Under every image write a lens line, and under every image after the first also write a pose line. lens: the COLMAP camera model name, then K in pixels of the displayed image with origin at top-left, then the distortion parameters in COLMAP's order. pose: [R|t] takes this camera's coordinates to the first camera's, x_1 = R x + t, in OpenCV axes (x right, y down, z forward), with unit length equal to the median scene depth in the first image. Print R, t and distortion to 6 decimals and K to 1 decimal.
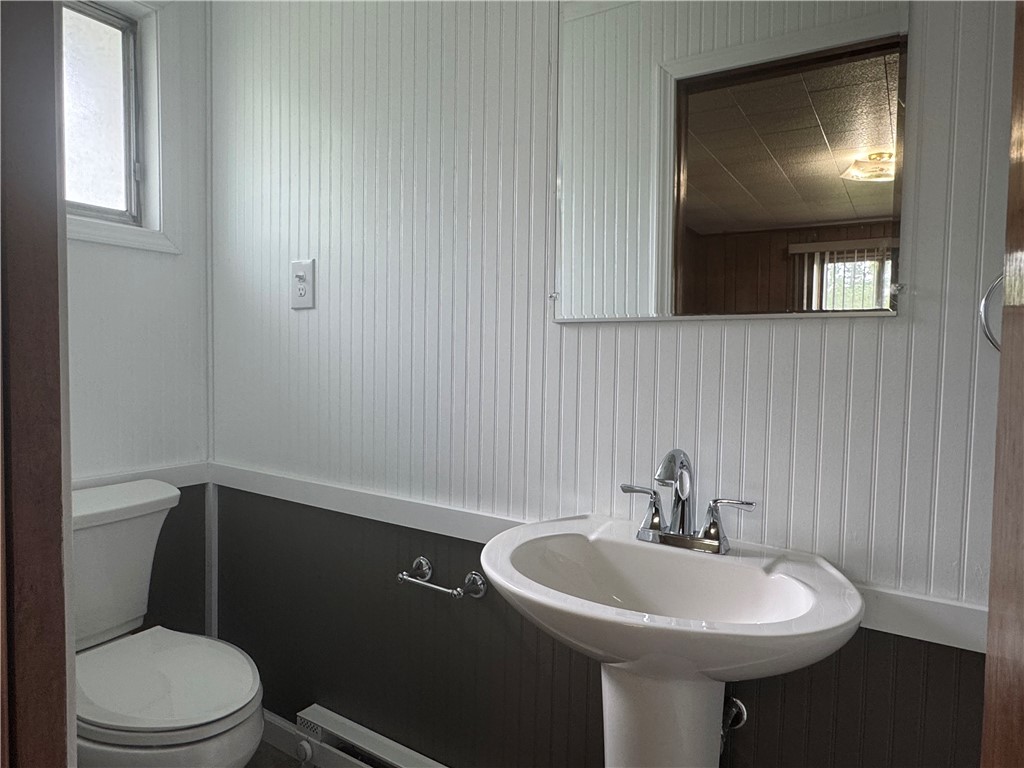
lens RADIAL K [[641.1, 0, 503.4], [0, 641.1, 381.8], [0, 0, 1]] dist [-0.001877, 0.001250]
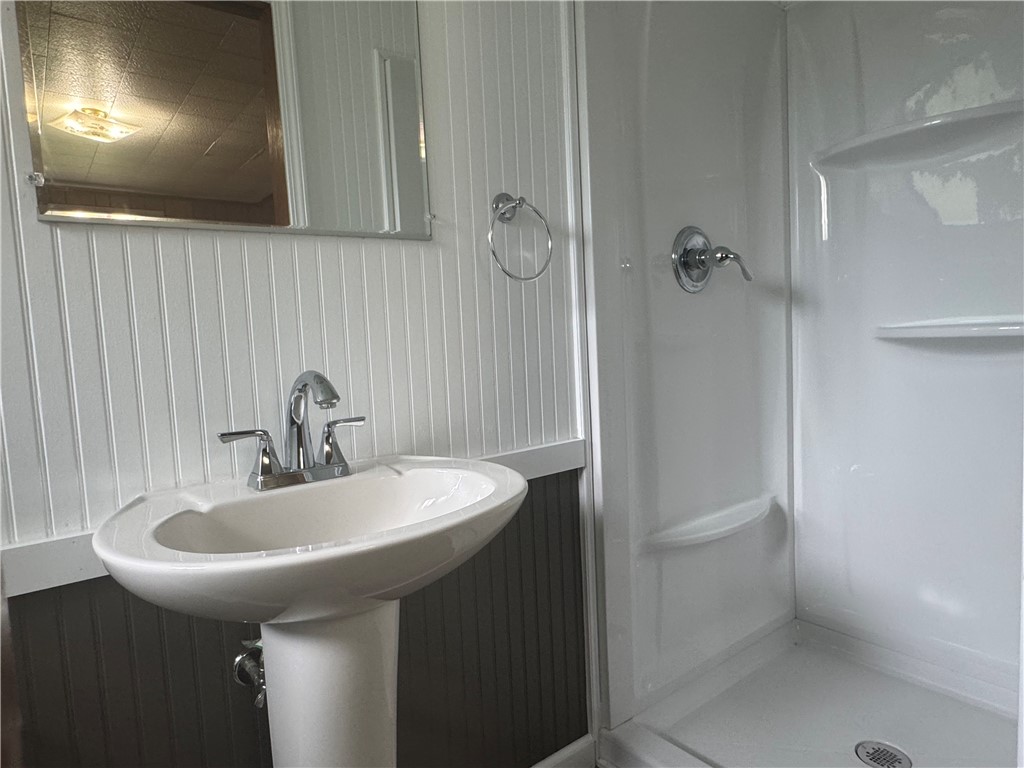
lens RADIAL K [[641.1, 0, 512.3], [0, 641.1, 380.6], [0, 0, 1]] dist [-0.001877, 0.001250]
pose [[0.332275, -0.108350, 0.936938, -0.290208], [0.094594, 0.992199, 0.081194, 0.045052], [-0.938427, 0.061650, 0.339933, 0.267142]]
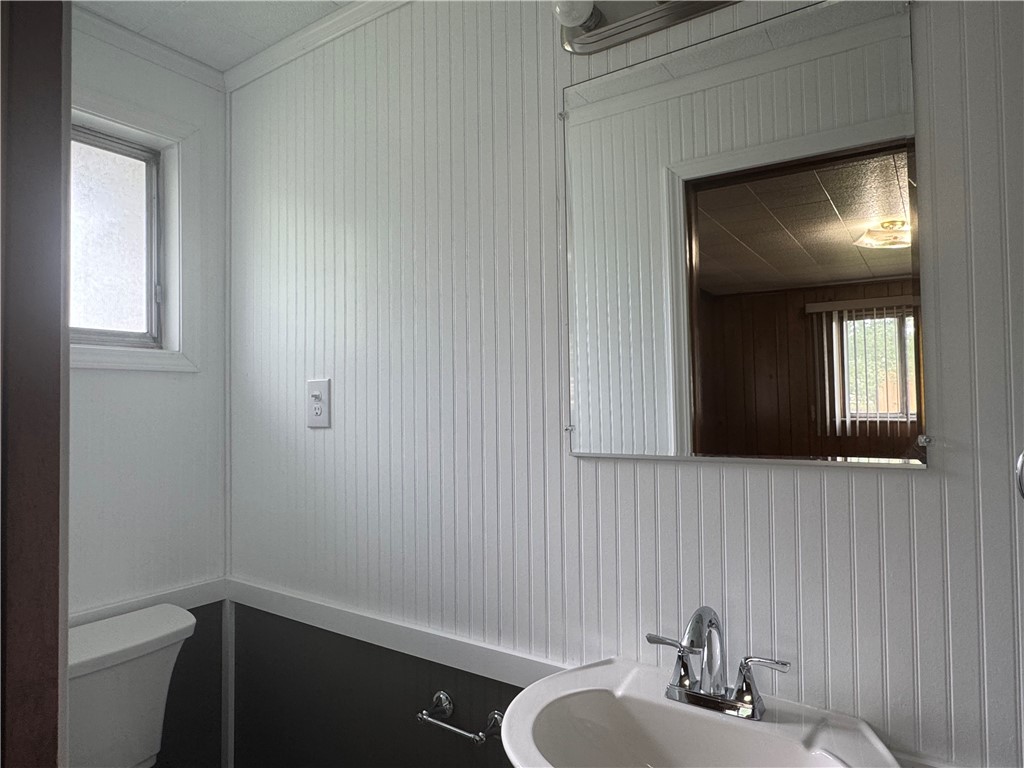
lens RADIAL K [[641.1, 0, 502.9], [0, 641.1, 382.0], [0, 0, 1]] dist [-0.001877, 0.001250]
pose [[0.999153, -0.028866, -0.029335, 0.005523], [0.026612, 0.996865, -0.074518, -0.103043], [0.031394, 0.073674, 0.996788, 0.006793]]
